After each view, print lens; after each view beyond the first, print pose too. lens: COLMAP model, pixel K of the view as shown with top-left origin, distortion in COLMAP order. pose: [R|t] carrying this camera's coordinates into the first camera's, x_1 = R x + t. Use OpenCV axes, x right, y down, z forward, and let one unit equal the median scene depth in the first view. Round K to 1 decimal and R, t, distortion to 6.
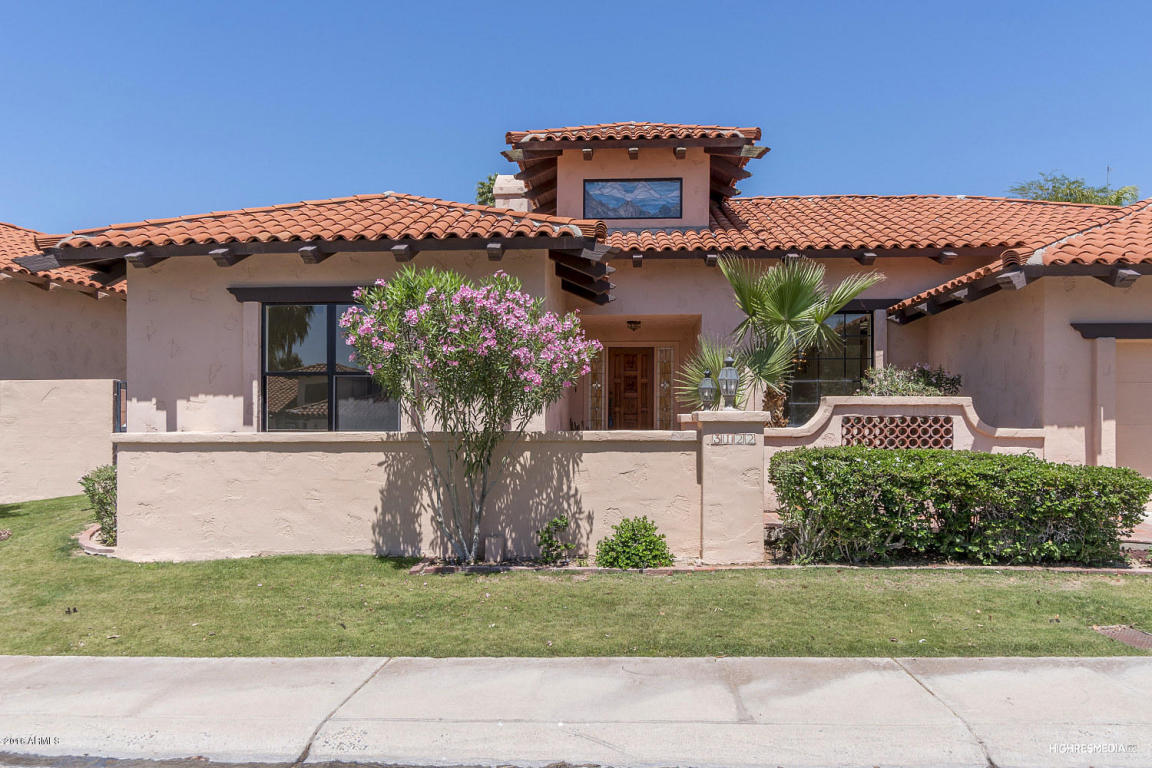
lens RADIAL K [[719.7, 0, 575.7], [0, 719.7, 384.8], [0, 0, 1]] dist [-0.017242, 0.012885]
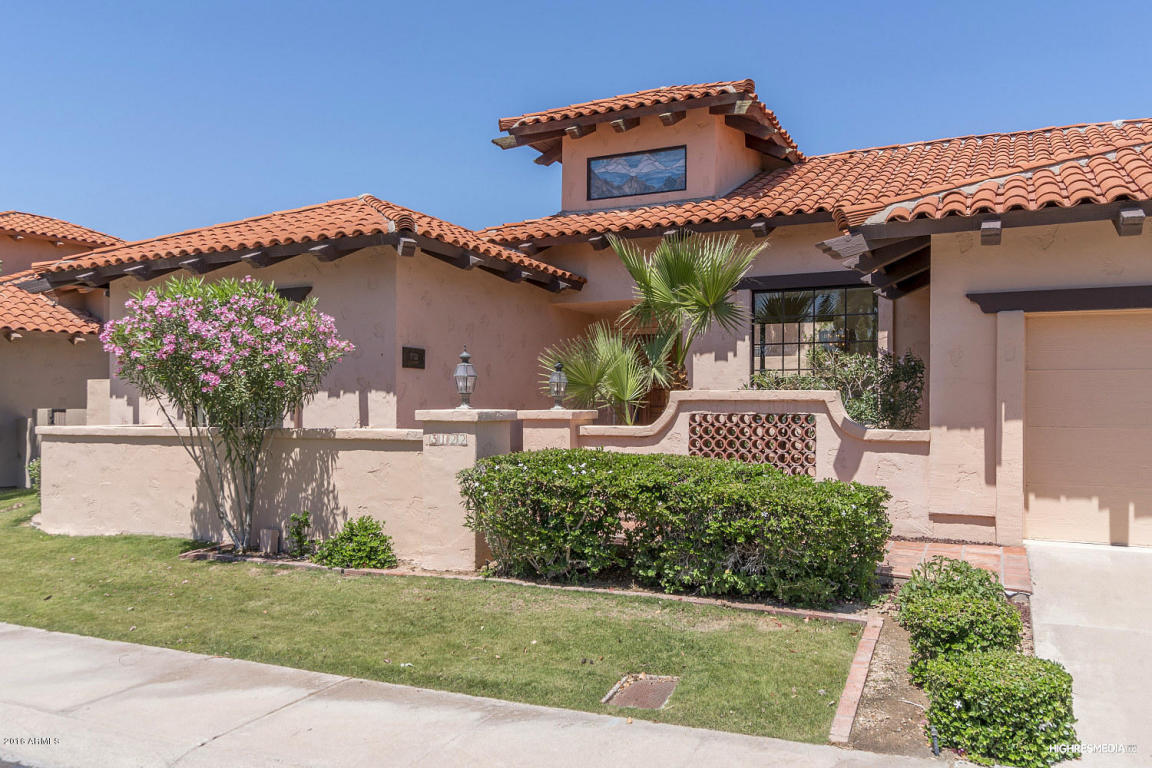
lens RADIAL K [[761.6, 0, 576.7], [0, 761.6, 375.3], [0, 0, 1]] dist [0.001768, 0.002557]
pose [[0.941222, -0.013252, -0.337527, 0.651696], [0.015465, 0.999873, 0.003867, -0.009340], [0.337433, -0.008859, 0.941308, 0.099075]]
